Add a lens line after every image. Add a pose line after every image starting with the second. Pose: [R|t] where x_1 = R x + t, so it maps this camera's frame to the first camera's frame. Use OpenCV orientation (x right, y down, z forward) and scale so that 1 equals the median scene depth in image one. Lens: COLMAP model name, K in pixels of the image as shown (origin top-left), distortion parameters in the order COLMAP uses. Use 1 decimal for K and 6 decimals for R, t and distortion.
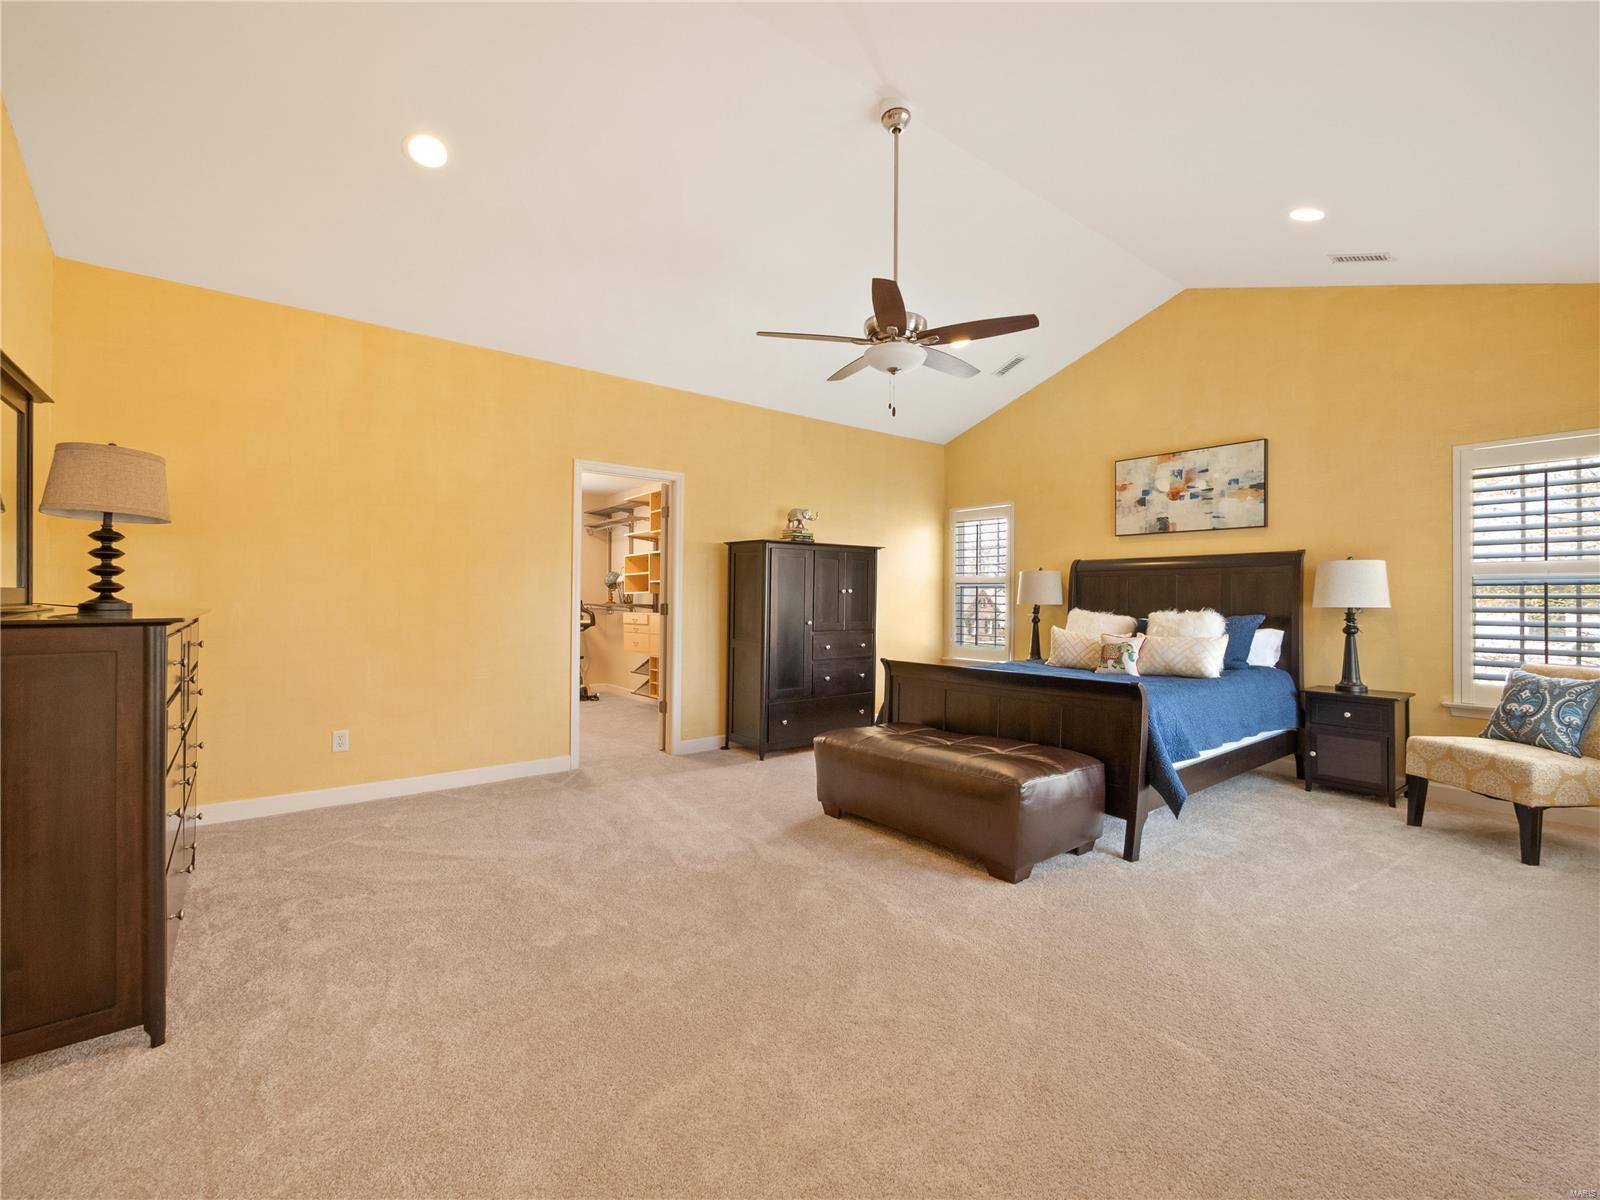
lens RADIAL K [[697.4, 0, 802.2], [0, 697.4, 595.7], [0, 0, 1]] dist [-0.003198, 0.000229]
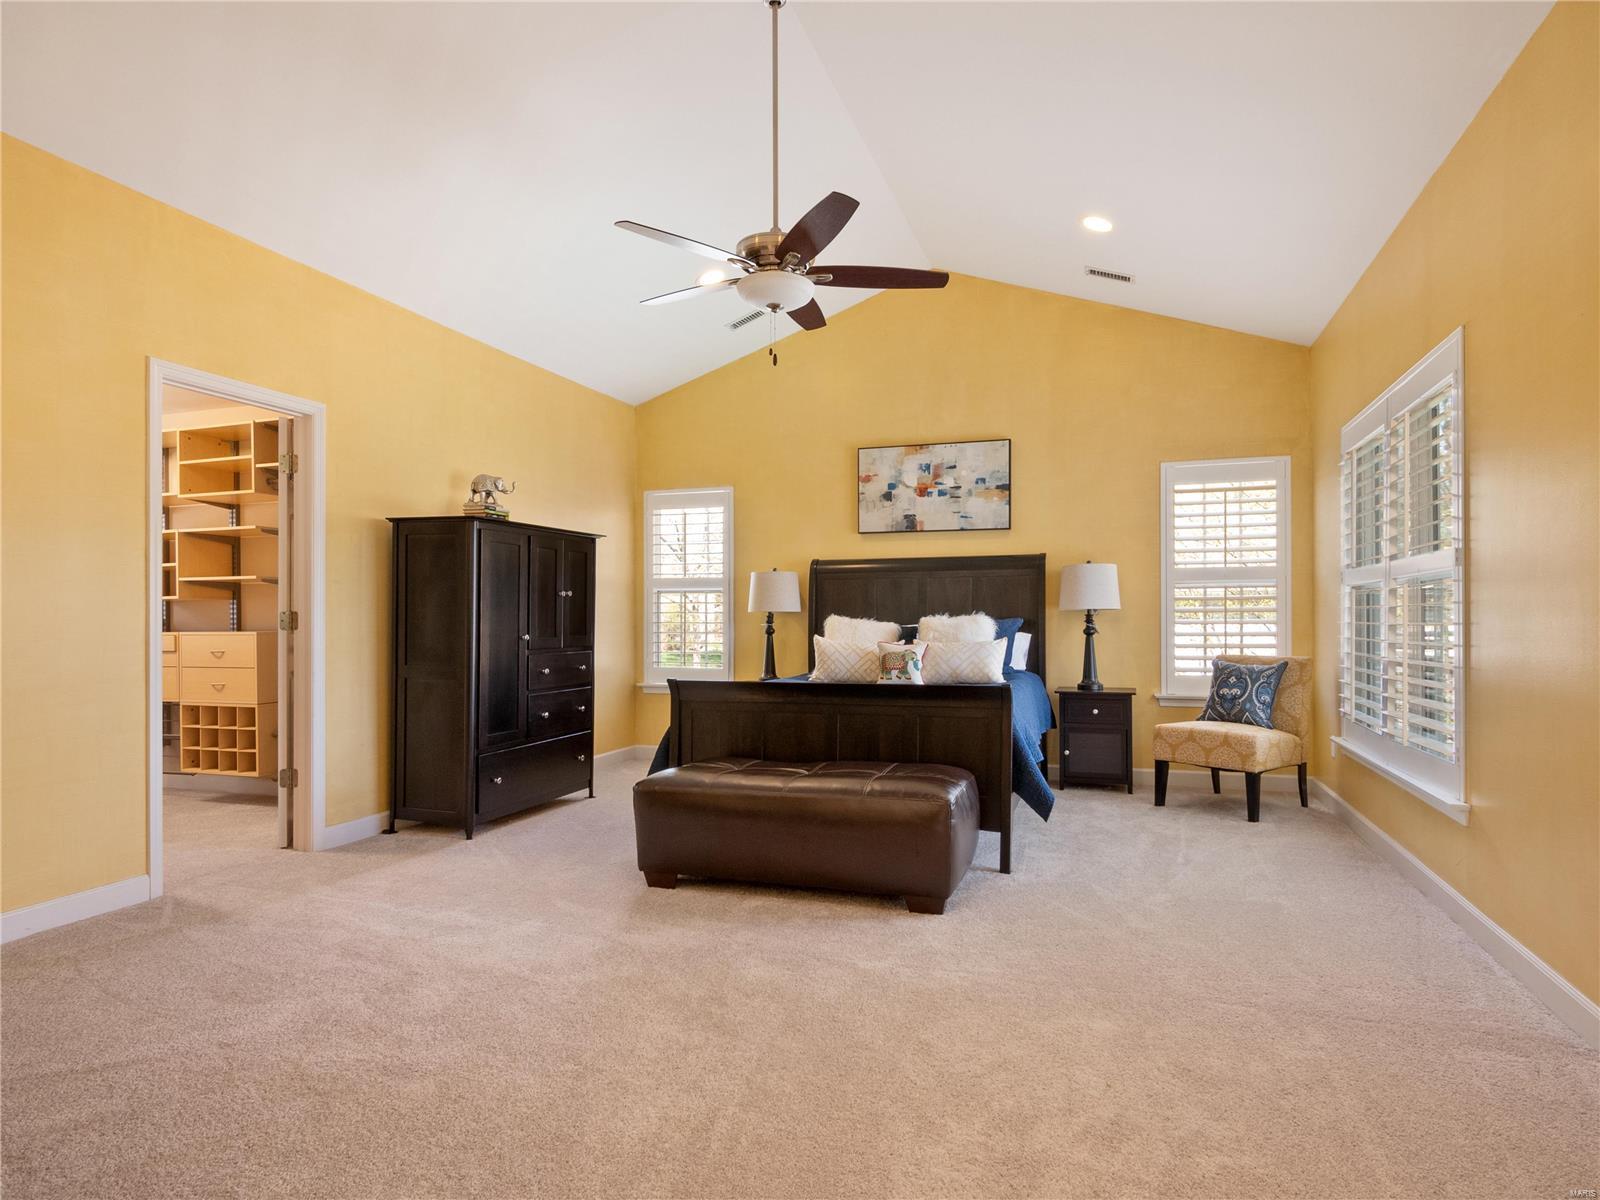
lens RADIAL K [[921.9, 0, 802.0], [0, 921.9, 625.1], [0, 0, 1]] dist [0.000500, 0.000689]
pose [[0.837680, -0.012934, 0.546008, -0.303538], [0.006606, 0.999886, 0.013551, 0.017423], [-0.546122, -0.007745, 0.837670, 0.072687]]
